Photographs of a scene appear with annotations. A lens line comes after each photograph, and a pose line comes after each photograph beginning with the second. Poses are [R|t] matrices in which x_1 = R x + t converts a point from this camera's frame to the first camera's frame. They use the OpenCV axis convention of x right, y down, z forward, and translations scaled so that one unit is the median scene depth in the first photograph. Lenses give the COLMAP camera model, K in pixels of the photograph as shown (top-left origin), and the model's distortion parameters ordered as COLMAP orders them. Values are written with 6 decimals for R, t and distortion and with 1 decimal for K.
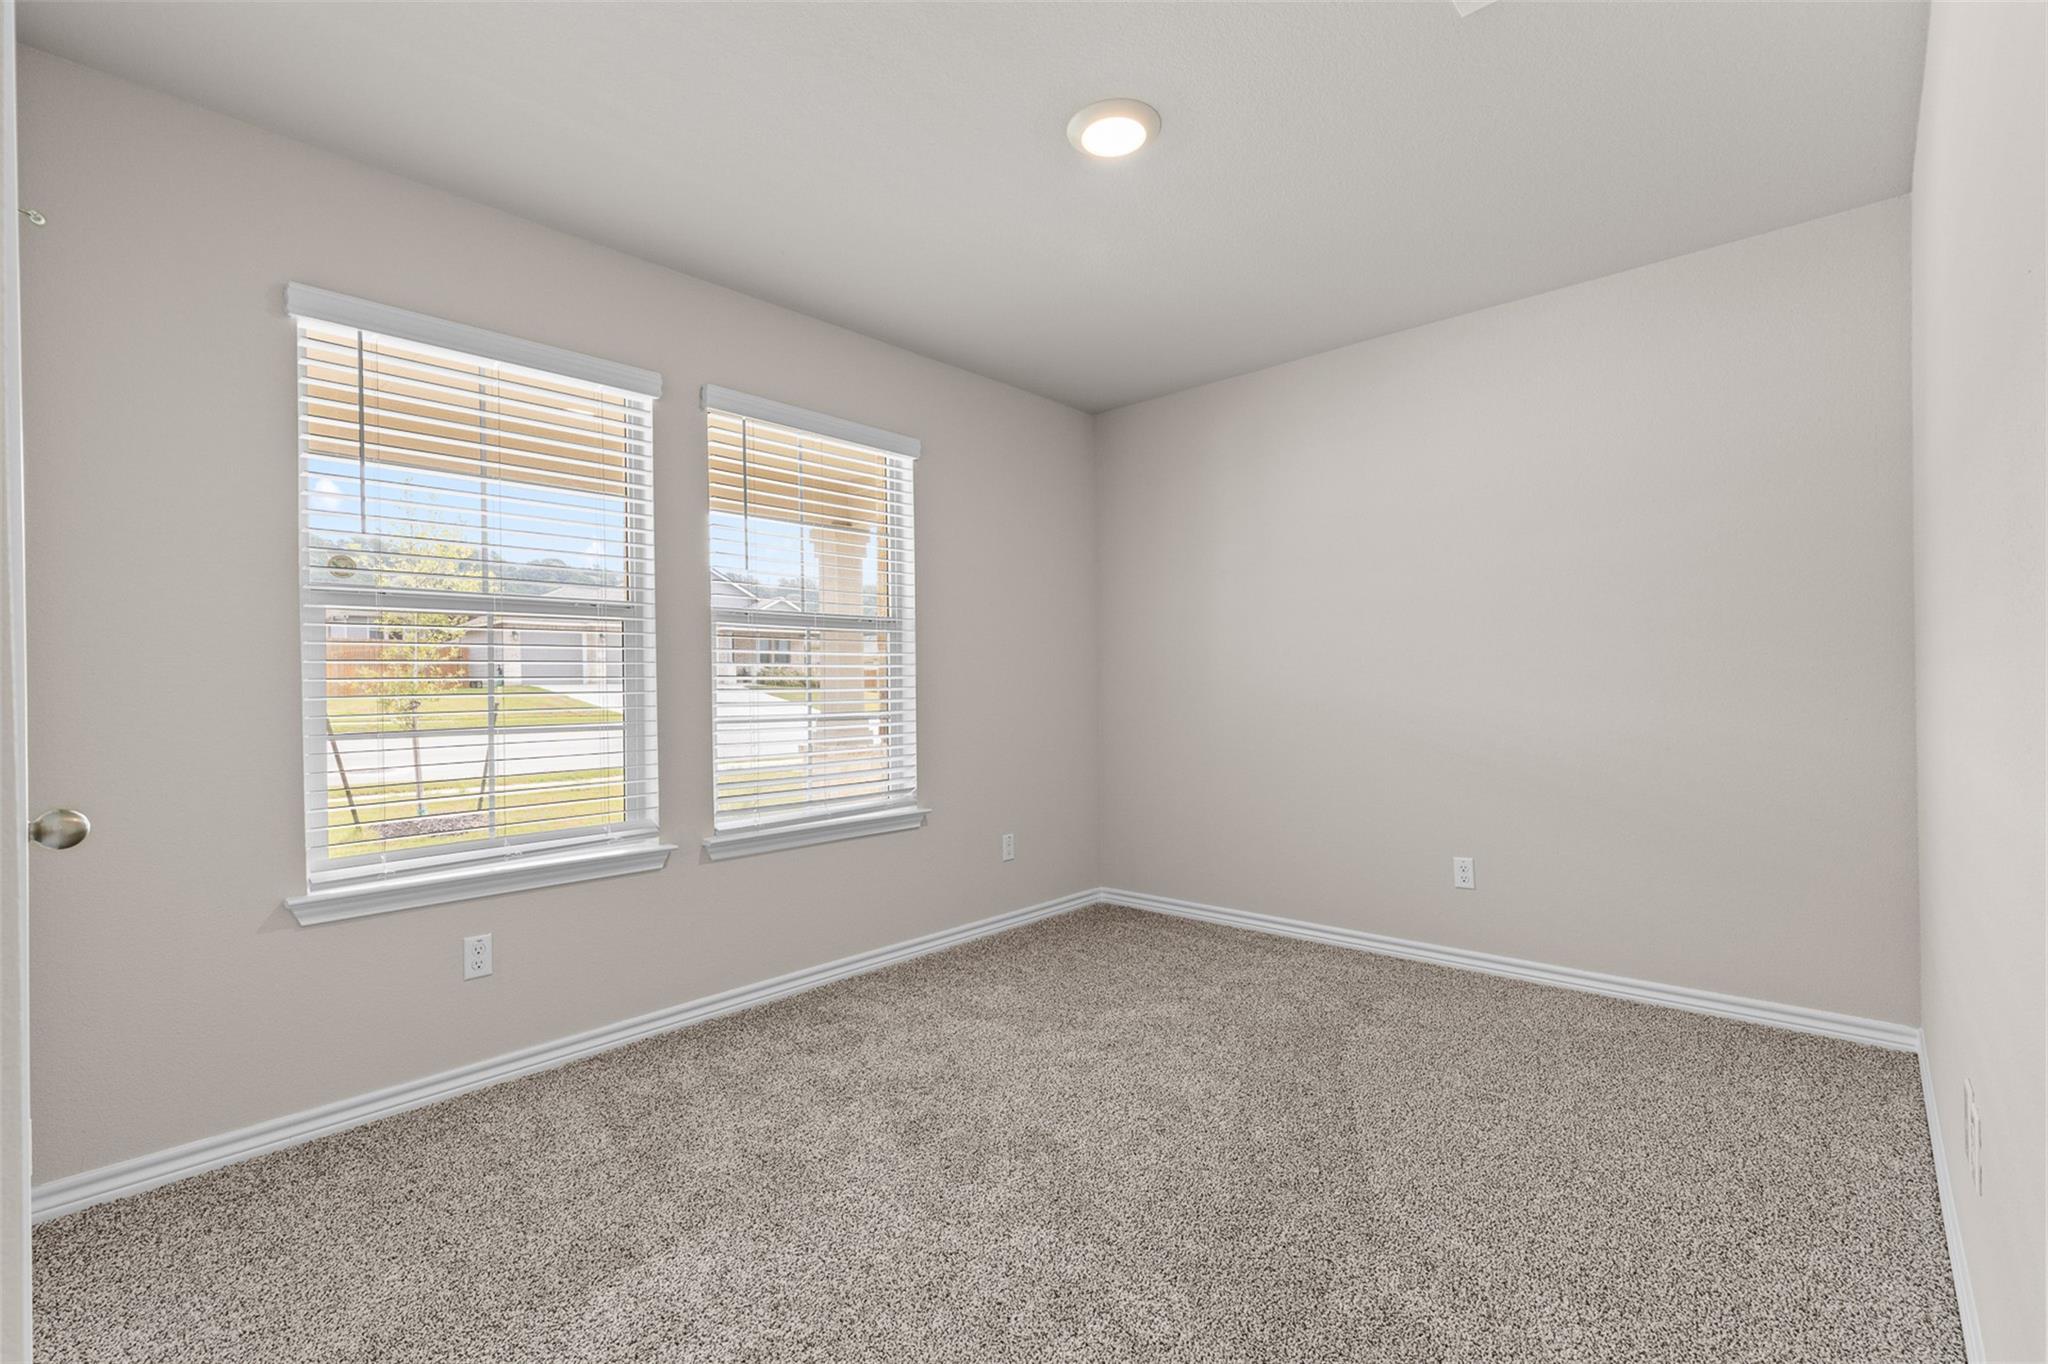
lens RADIAL K [[921.8, 0, 1022.9], [0, 921.8, 687.5], [0, 0, 1]] dist [0.002628, -0.000064]
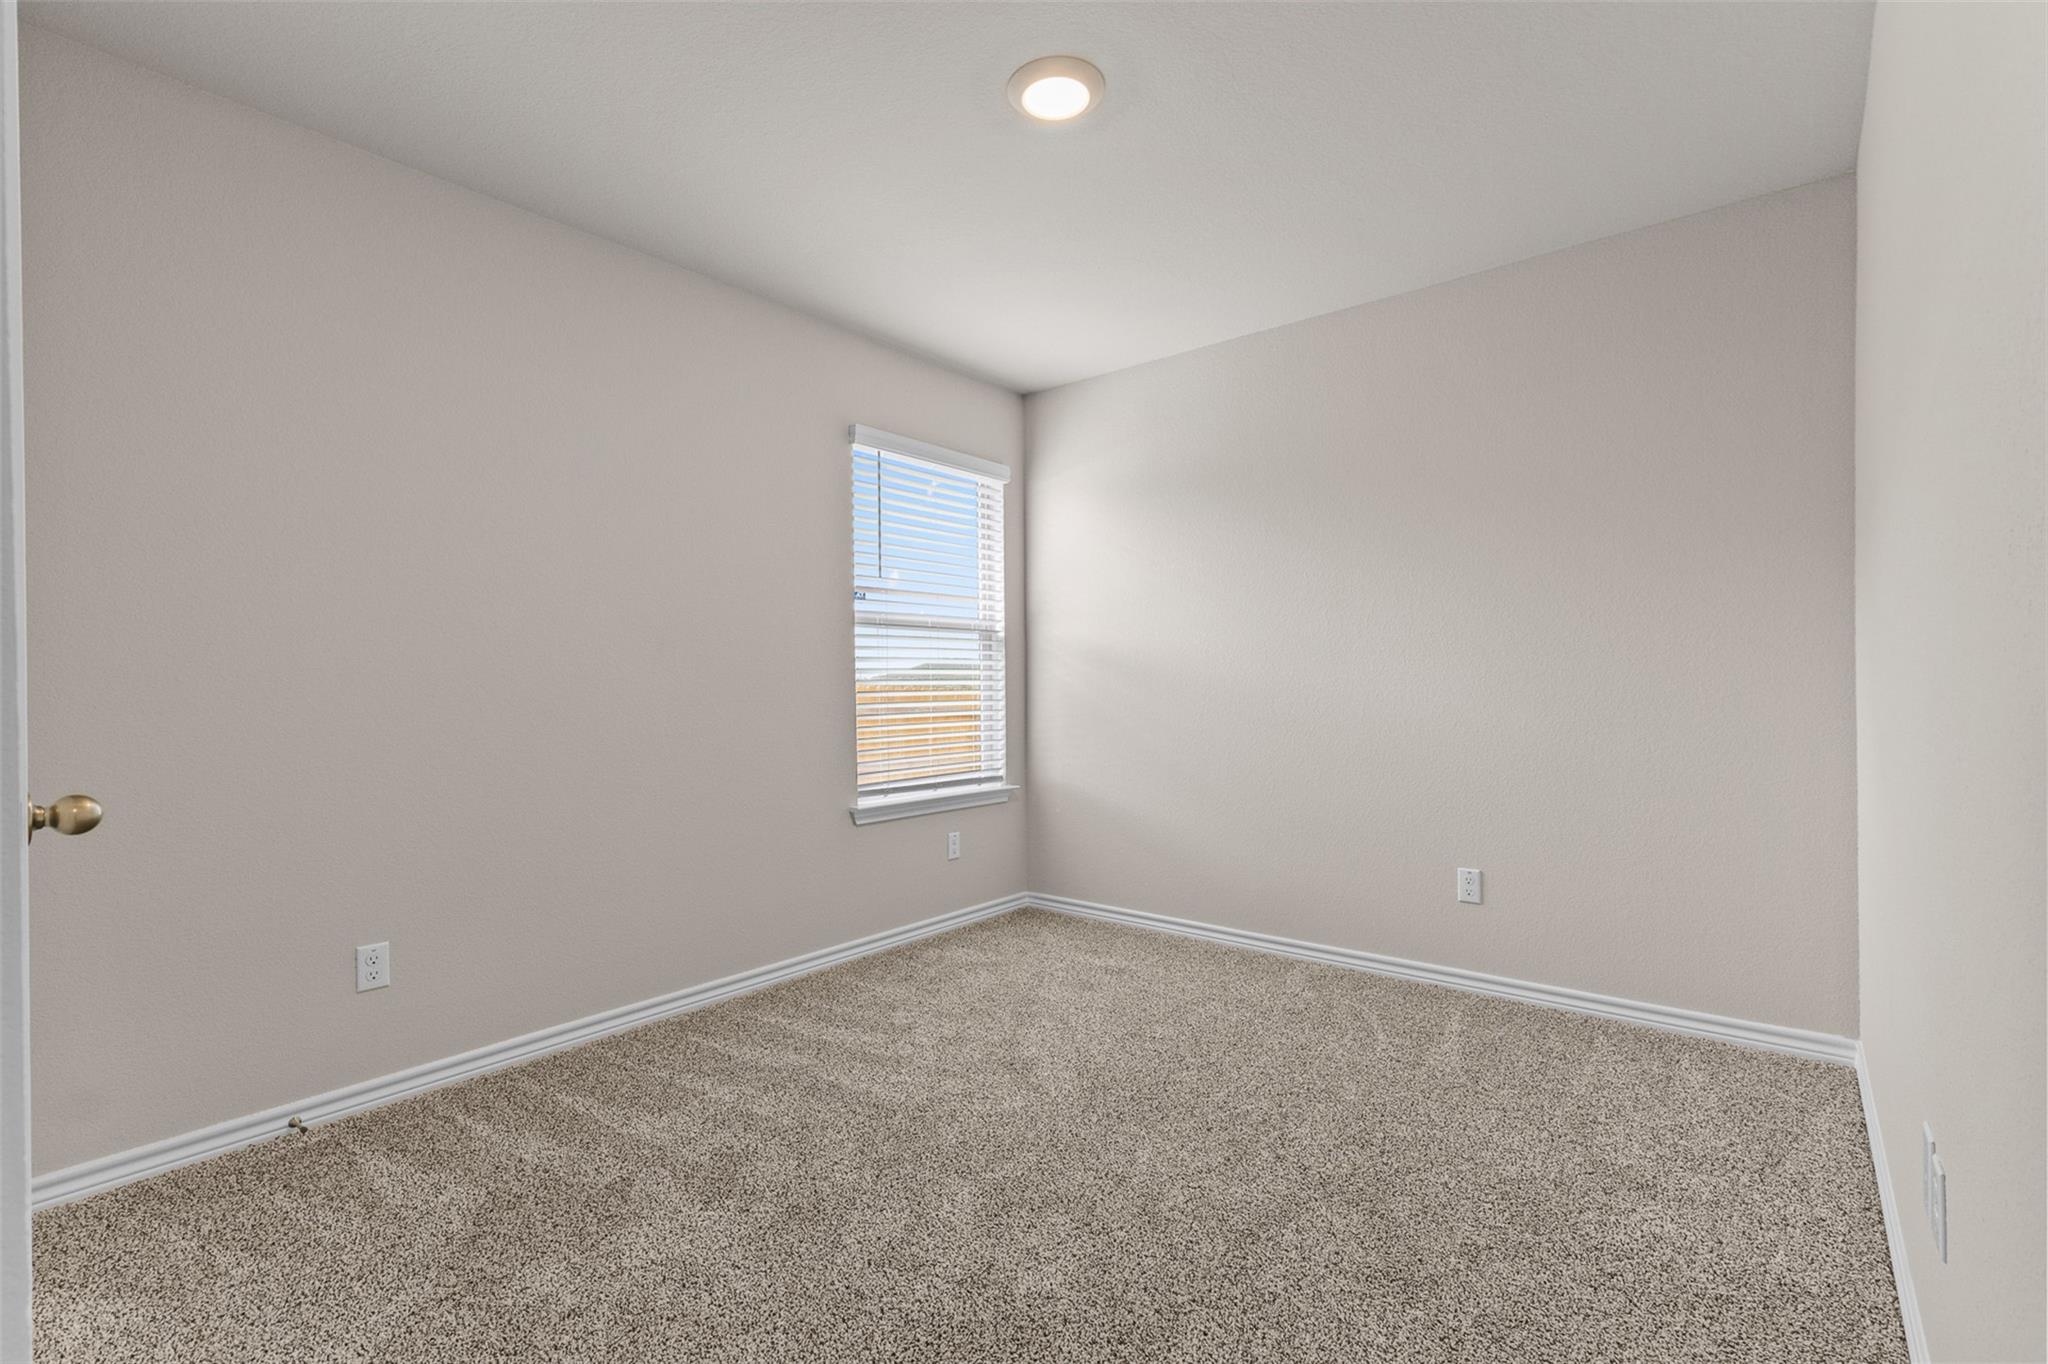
lens RADIAL K [[937.4, 0, 1017.6], [0, 937.4, 677.9], [0, 0, 1]] dist [0.010436, -0.000063]
pose [[0.998557, 0.008253, 0.053073, -0.153643], [-0.007955, 0.999951, -0.005840, 0.003014], [-0.053118, 0.005409, 0.998574, -0.166103]]
